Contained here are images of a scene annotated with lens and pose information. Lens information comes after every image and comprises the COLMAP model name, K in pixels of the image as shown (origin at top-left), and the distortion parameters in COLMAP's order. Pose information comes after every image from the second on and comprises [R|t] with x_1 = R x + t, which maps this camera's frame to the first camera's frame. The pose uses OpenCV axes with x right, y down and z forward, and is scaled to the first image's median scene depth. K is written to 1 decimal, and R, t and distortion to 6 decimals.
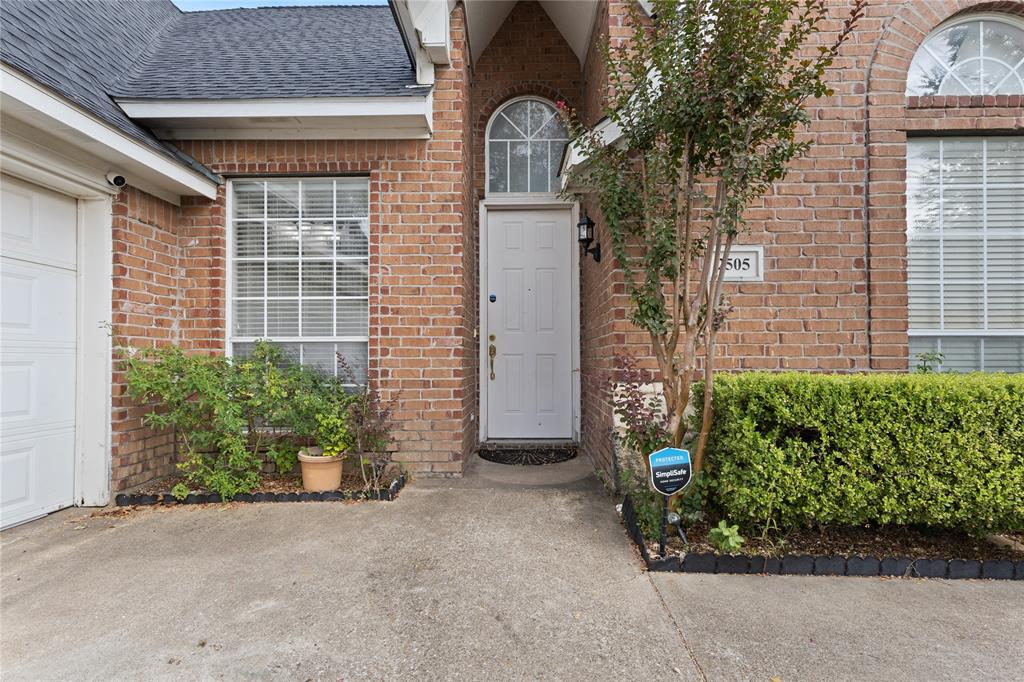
lens RADIAL K [[472.6, 0, 506.4], [0, 472.6, 352.0], [0, 0, 1]] dist [0.004985, 0.000902]
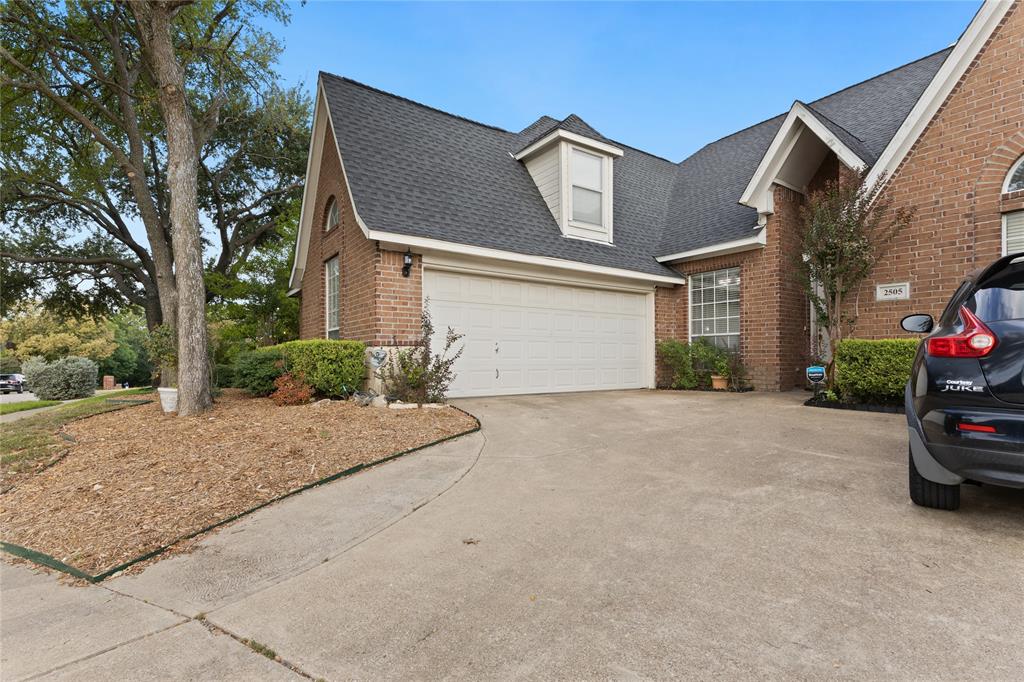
lens RADIAL K [[472.6, 0, 508.5], [0, 472.6, 350.5], [0, 0, 1]] dist [0.004985, 0.000902]
pose [[0.574854, -0.010274, -0.818191, 1.036678], [0.005936, 0.999947, -0.008386, 0.075864], [0.818234, -0.000036, 0.574885, -1.409067]]
